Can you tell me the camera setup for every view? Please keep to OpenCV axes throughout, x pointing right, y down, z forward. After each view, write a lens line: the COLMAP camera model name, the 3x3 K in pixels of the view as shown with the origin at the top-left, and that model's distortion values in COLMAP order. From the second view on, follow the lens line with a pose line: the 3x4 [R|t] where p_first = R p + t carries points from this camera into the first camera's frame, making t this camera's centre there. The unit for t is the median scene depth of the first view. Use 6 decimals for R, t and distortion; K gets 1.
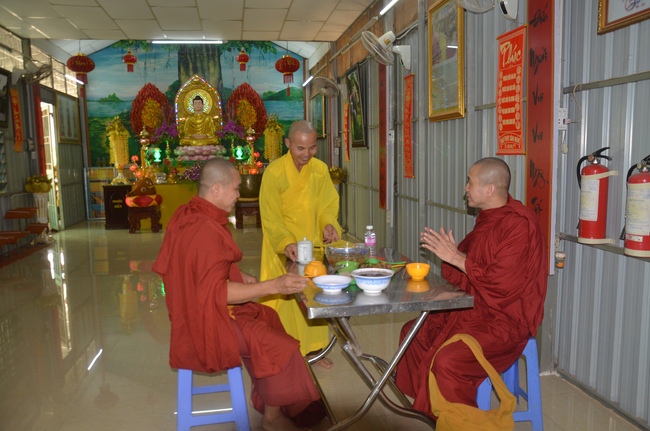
lens RADIAL K [[503.9, 0, 325.0], [0, 503.9, 215.5], [0, 0, 1]] dist [-0.159724, 0.128739]
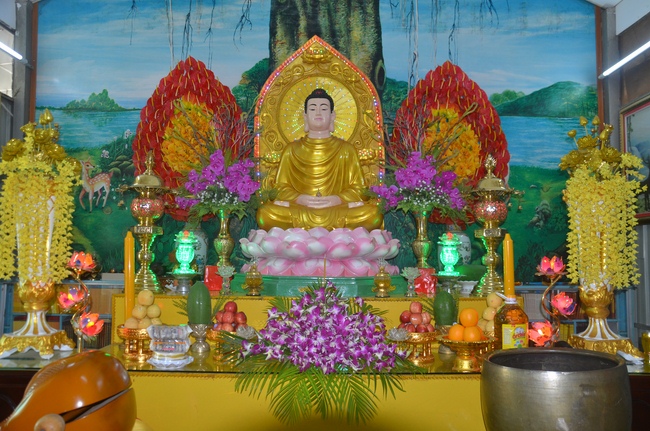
lens RADIAL K [[503.9, 0, 325.0], [0, 503.9, 215.5], [0, 0, 1]] dist [-0.159724, 0.128739]
pose [[0.982827, 0.009567, -0.184280, -0.186846], [-0.046995, 0.978703, -0.199831, -0.083172], [0.178444, 0.205059, 0.962345, 0.677128]]
